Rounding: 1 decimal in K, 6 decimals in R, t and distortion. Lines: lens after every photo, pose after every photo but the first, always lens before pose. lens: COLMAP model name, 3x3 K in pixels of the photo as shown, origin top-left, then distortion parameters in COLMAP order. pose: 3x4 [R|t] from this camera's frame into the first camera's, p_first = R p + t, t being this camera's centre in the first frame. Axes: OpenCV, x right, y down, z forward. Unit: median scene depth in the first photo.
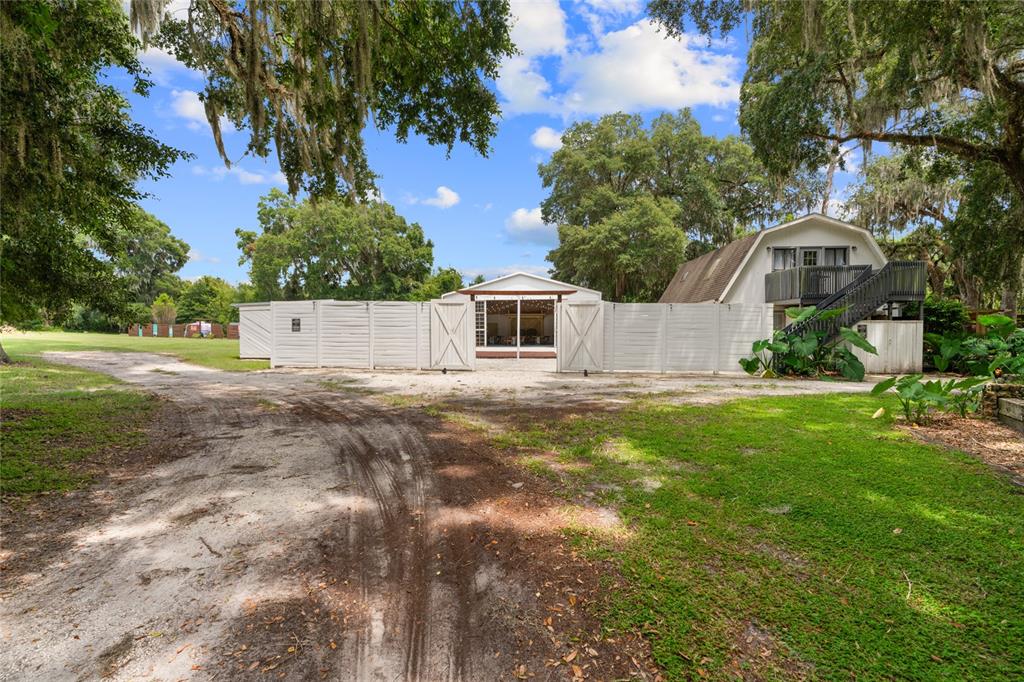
lens RADIAL K [[467.1, 0, 508.5], [0, 467.1, 339.7], [0, 0, 1]] dist [-0.004770, -0.000519]
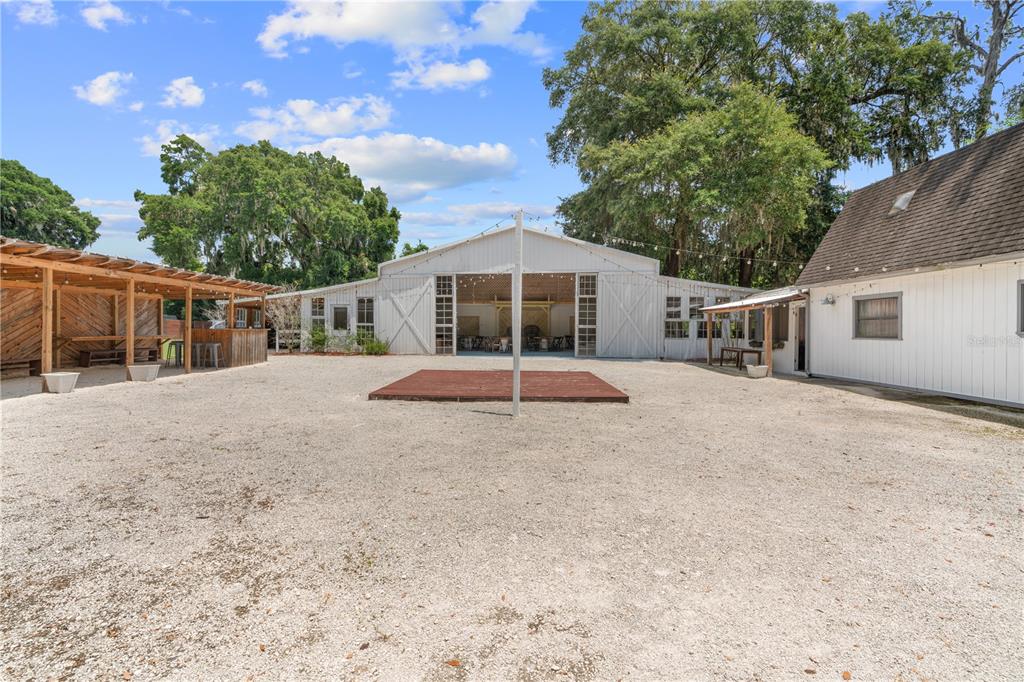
lens RADIAL K [[467.1, 0, 512.3], [0, 467.1, 333.7], [0, 0, 1]] dist [-0.004770, -0.000519]
pose [[0.999526, 0.005408, 0.030322, 0.002550], [-0.005108, 0.999937, -0.009975, -0.003627], [-0.030374, 0.009815, 0.999490, 0.258758]]
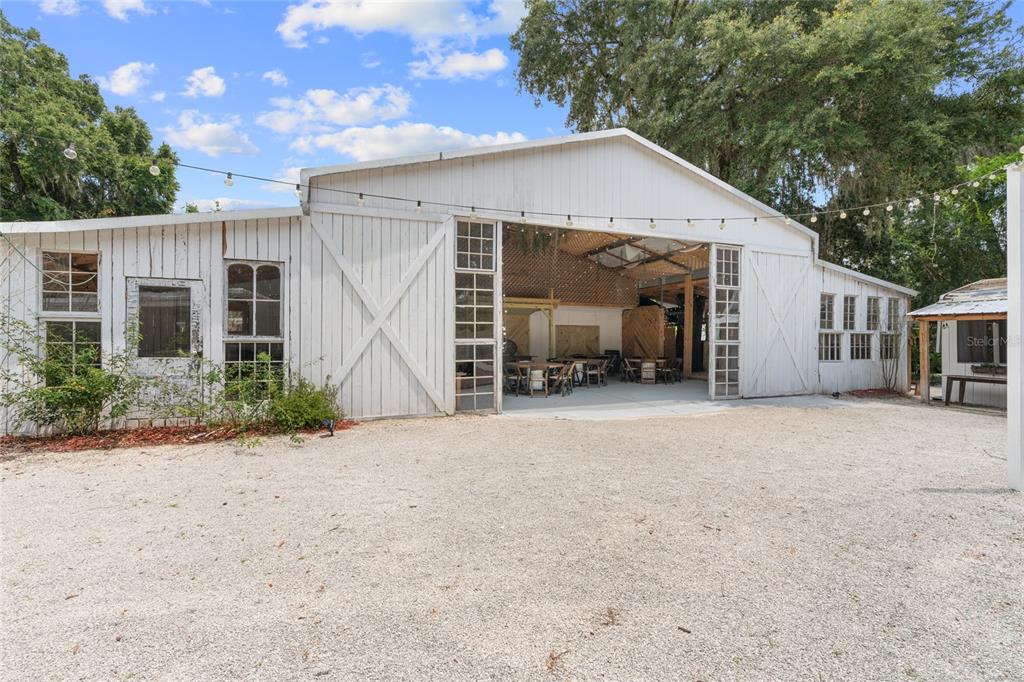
lens RADIAL K [[467.1, 0, 517.4], [0, 467.1, 343.7], [0, 0, 1]] dist [-0.004770, -0.000519]
pose [[0.876293, -0.001963, 0.481775, -0.094880], [0.007748, 0.999920, -0.010019, -0.010746], [-0.481716, 0.012513, 0.876238, 0.472680]]
